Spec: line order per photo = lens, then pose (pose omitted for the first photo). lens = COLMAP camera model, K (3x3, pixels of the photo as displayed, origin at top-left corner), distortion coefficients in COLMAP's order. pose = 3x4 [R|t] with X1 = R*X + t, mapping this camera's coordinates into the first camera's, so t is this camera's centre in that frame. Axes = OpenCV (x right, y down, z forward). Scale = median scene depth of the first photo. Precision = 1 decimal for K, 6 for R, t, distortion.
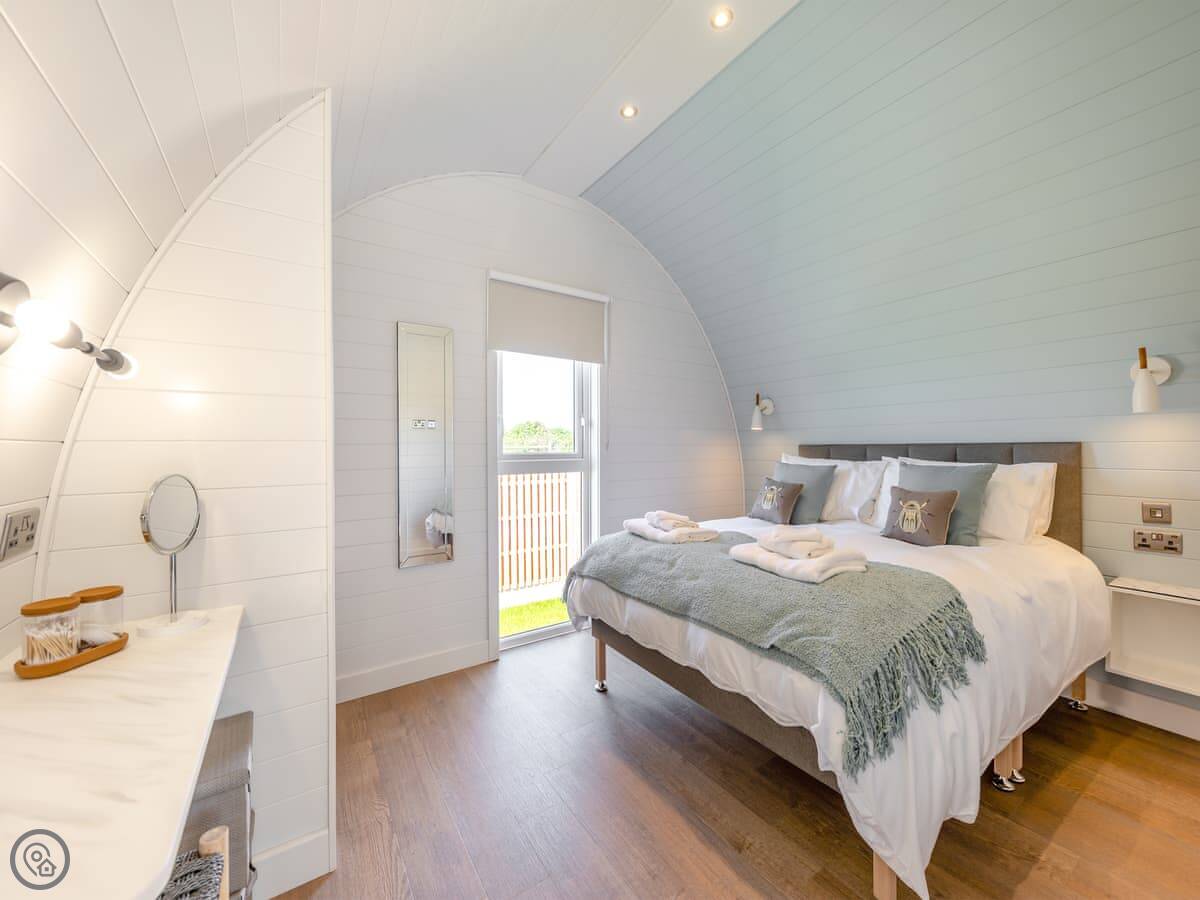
lens RADIAL K [[463.2, 0, 592.6], [0, 463.2, 453.1], [0, 0, 1]] dist [0.009263, -0.001572]
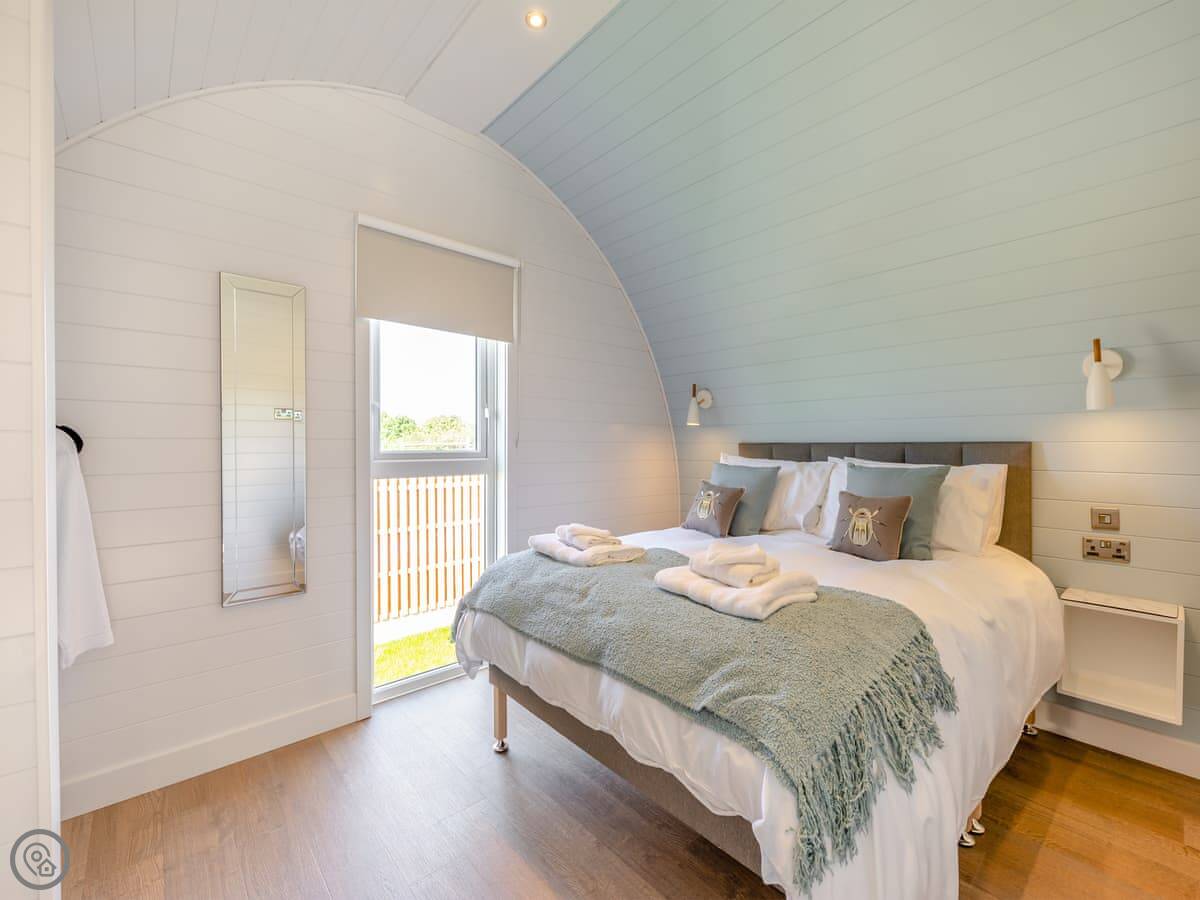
lens RADIAL K [[513.6, 0, 590.6], [0, 513.6, 450.1], [0, 0, 1]] dist [0.008552, -0.000034]
pose [[0.990638, 0.004422, 0.136444, 0.055426], [-0.004143, 0.999989, -0.002330, -0.001361], [-0.136453, 0.001743, 0.990645, 0.123395]]
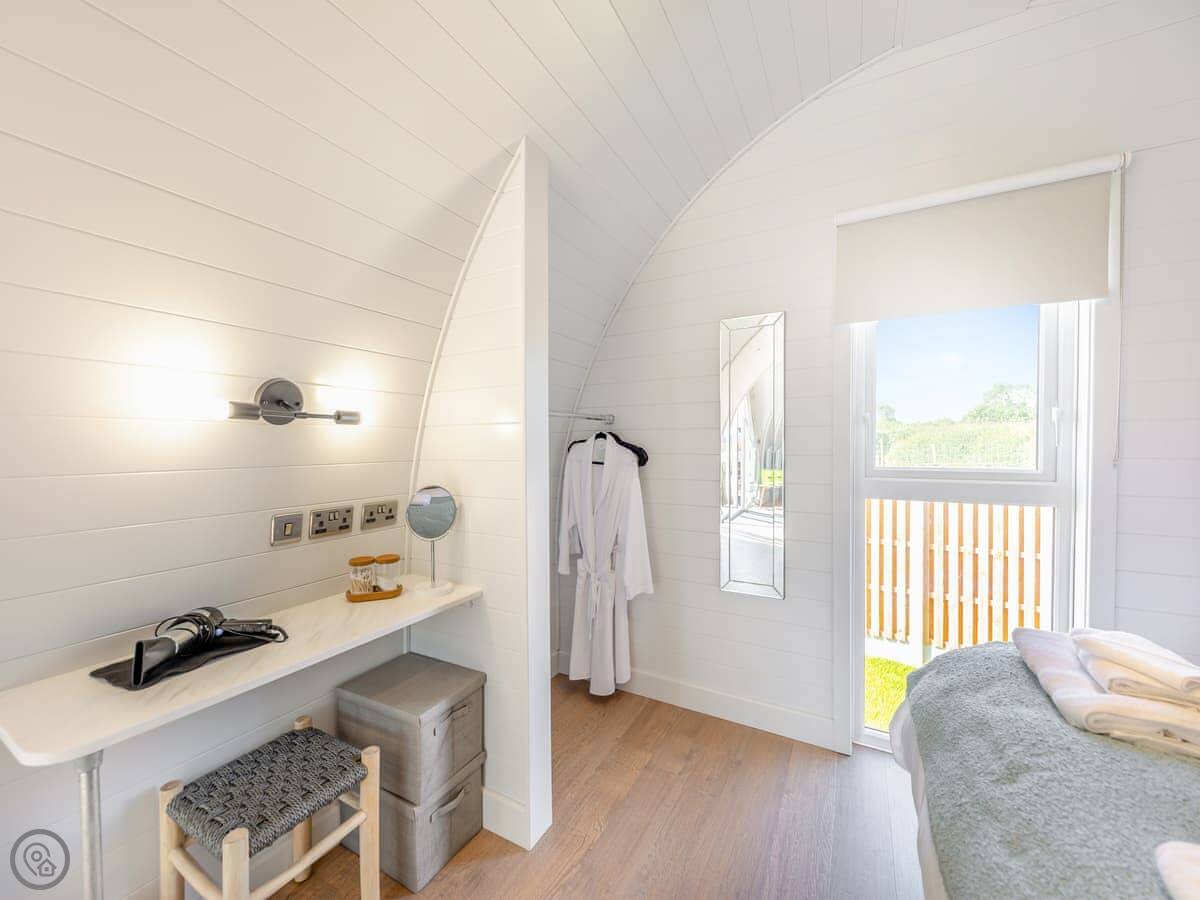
lens RADIAL K [[463.2, 0, 595.8], [0, 463.2, 447.2], [0, 0, 1]] dist [0.009263, -0.001572]
pose [[0.464814, 0.014672, -0.885287, 0.320075], [-0.005215, 0.999891, 0.013833, -0.051327], [0.885393, -0.001813, 0.464840, 0.416764]]
